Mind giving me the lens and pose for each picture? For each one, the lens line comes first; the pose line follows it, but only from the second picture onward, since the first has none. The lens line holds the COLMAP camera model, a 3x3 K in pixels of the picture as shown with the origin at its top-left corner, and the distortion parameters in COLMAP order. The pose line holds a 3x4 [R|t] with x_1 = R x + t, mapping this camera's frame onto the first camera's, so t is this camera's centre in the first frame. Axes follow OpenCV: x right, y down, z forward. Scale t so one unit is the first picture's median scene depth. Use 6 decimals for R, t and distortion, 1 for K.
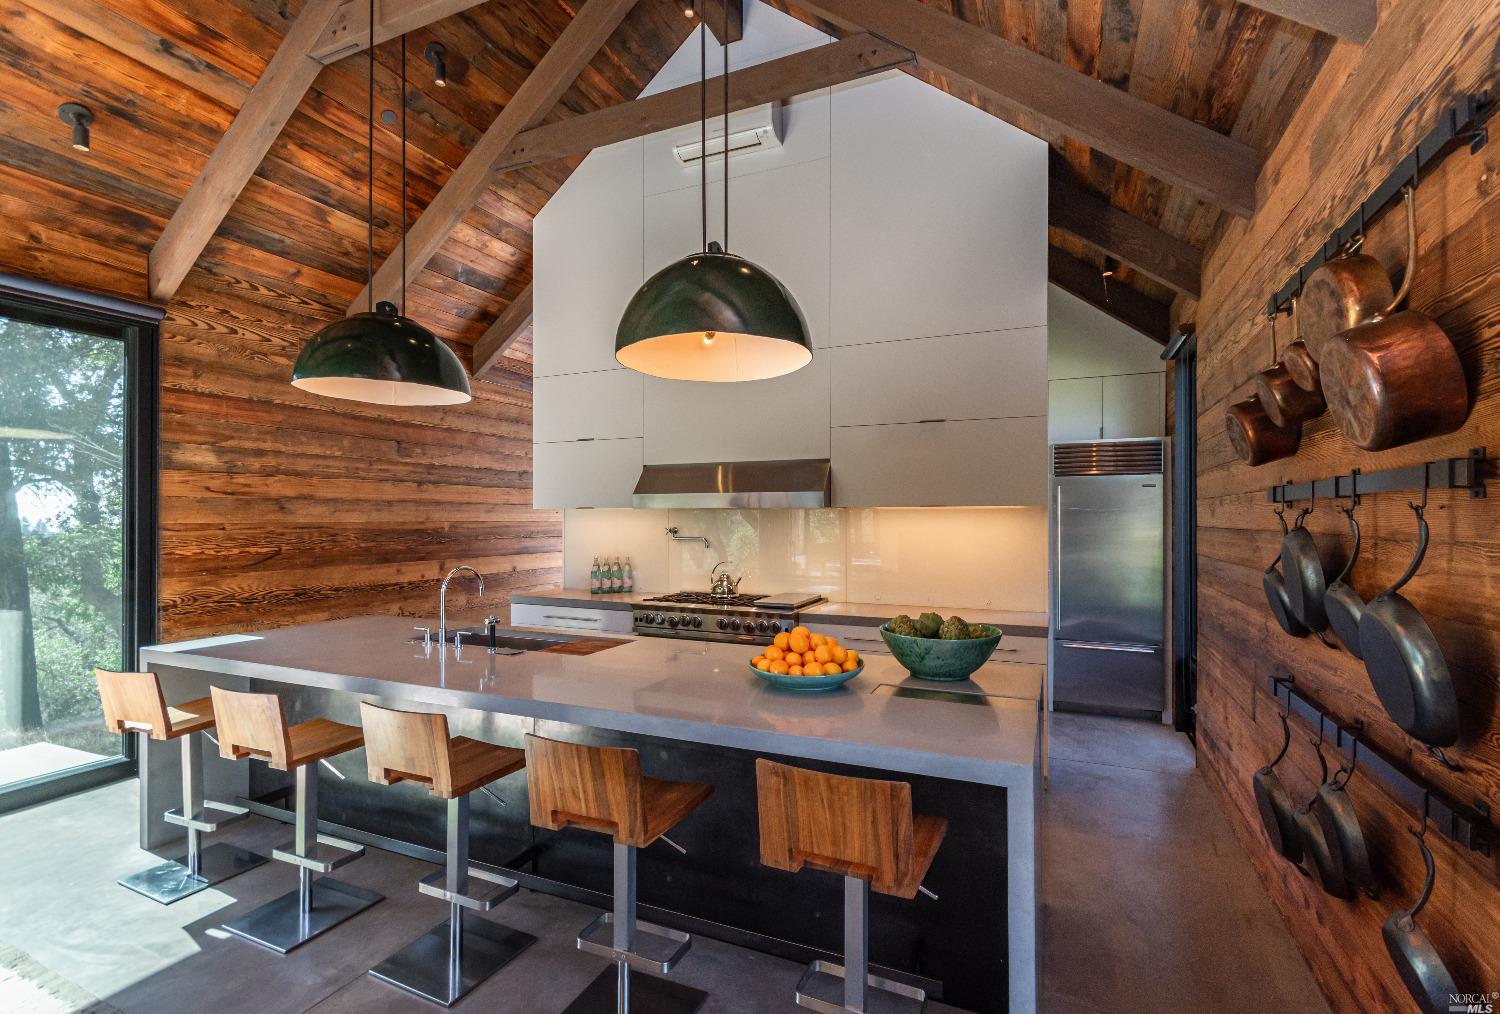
lens RADIAL K [[661.5, 0, 750.0], [0, 661.5, 507.0], [0, 0, 1]] dist [0.002036, 0.000213]
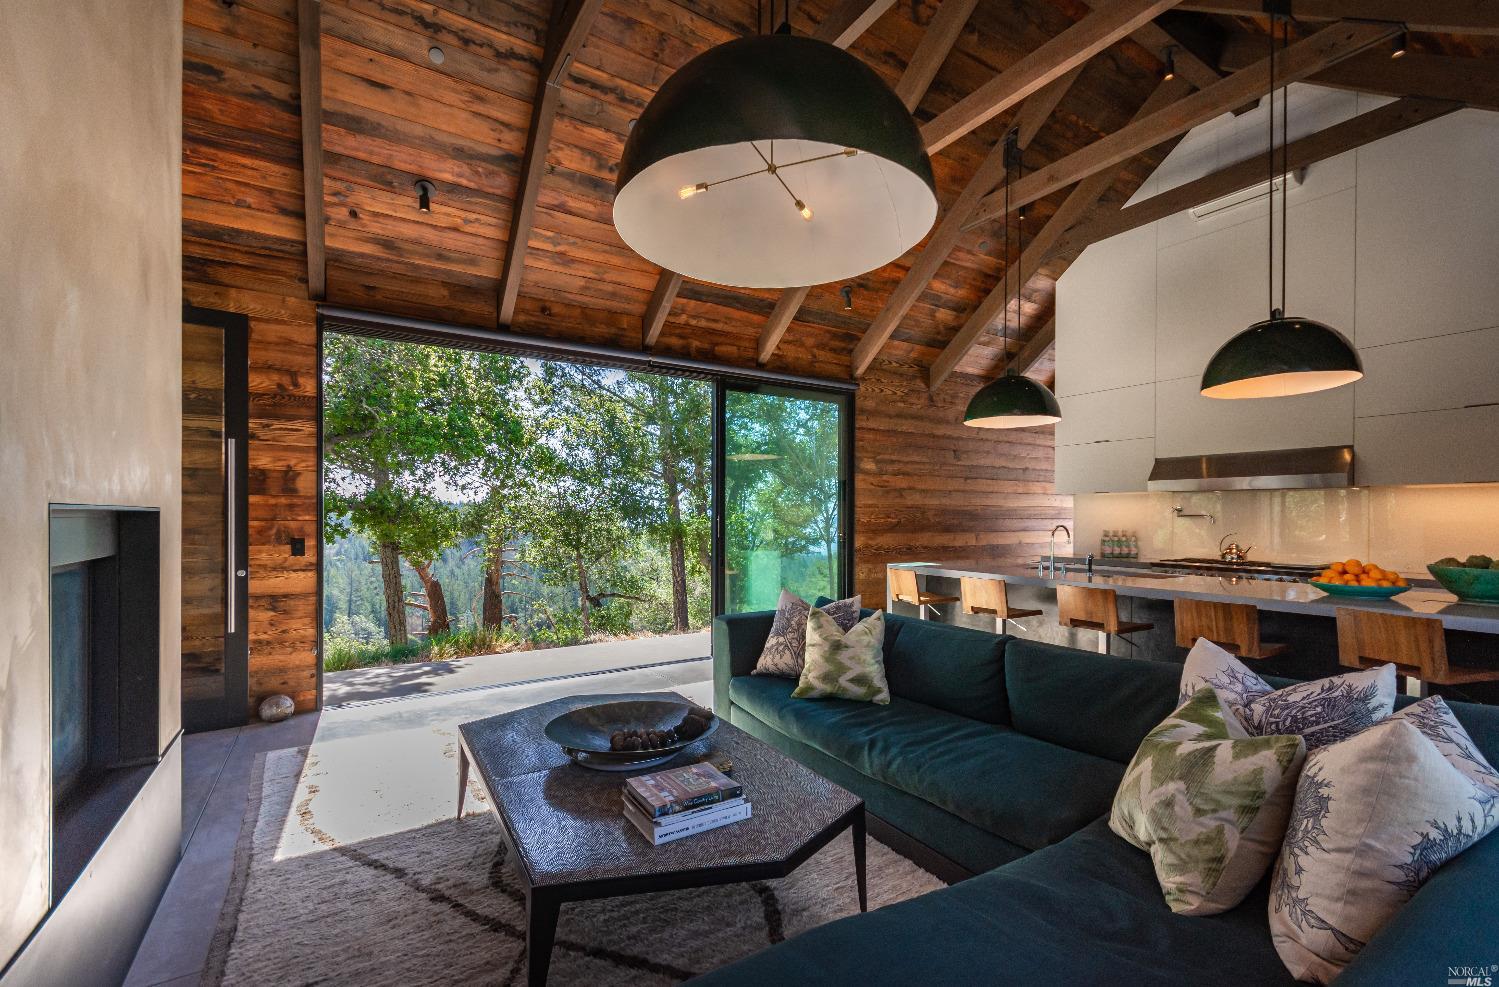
lens RADIAL K [[641.0, 0, 772.2], [0, 641.0, 512.5], [0, 0, 1]] dist [0.016721, 0.000074]
pose [[0.850031, -0.002194, -0.526729, -0.146714], [0.008441, 0.999920, 0.009457, 0.027140], [0.526665, -0.012485, 0.849981, -0.521056]]
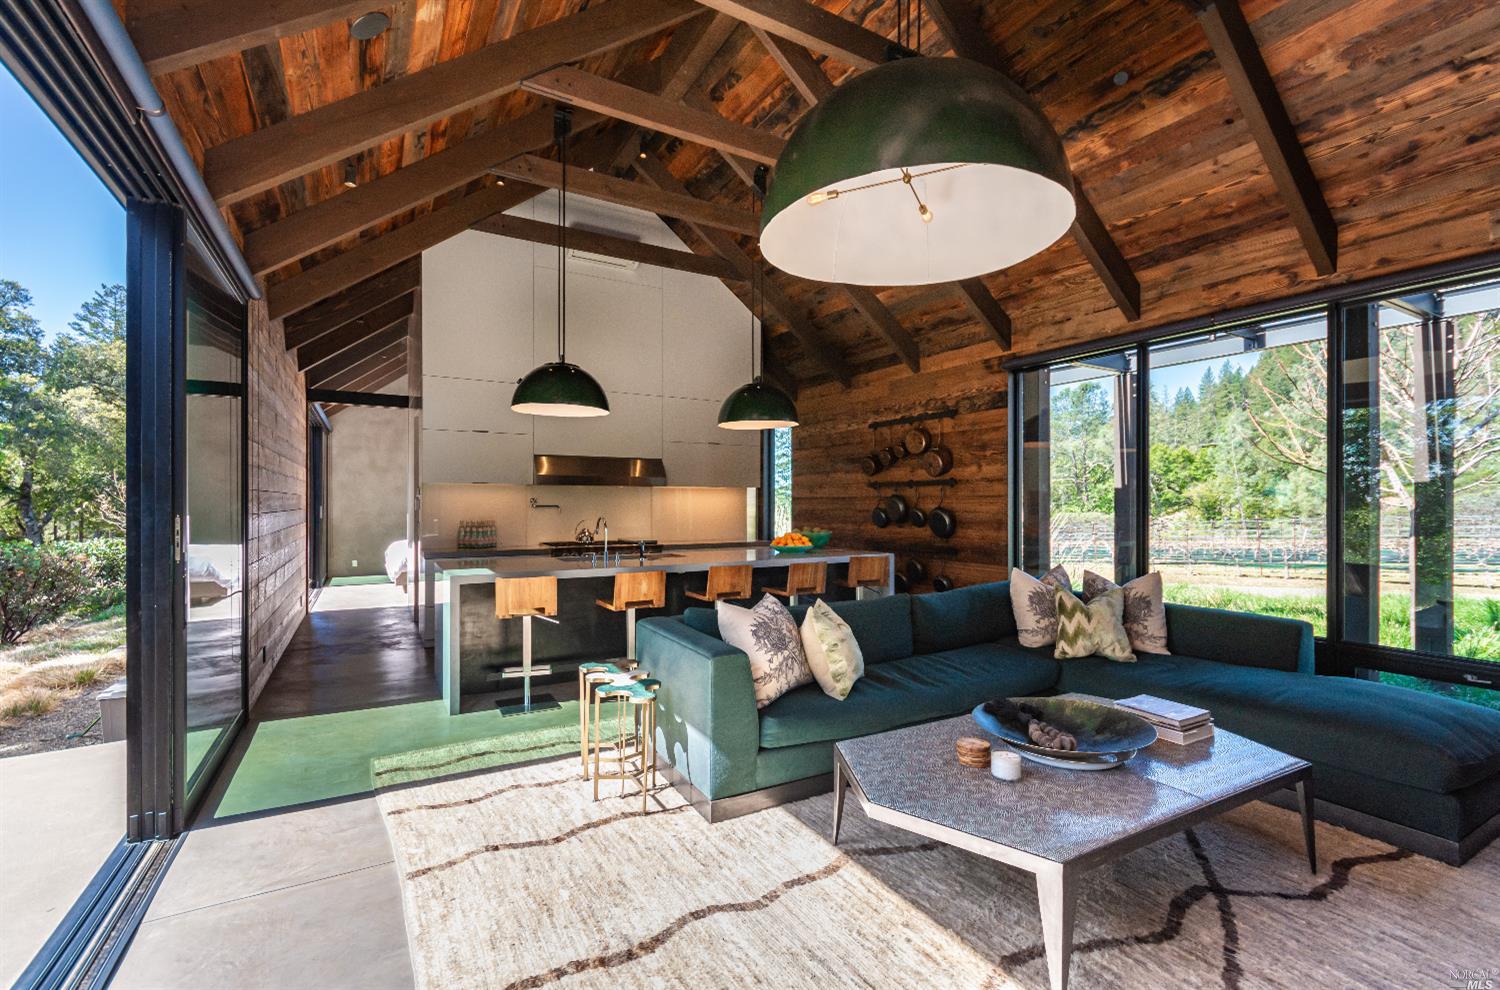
lens RADIAL K [[649.7, 0, 750.0], [0, 649.7, 495.0], [0, 0, 1]] dist [-0.000982, -0.000093]
pose [[0.571000, 0.007463, 0.820916, -1.152781], [-0.011288, 0.999936, -0.001239, 0.021145], [-0.820873, -0.008559, 0.571047, -0.217715]]
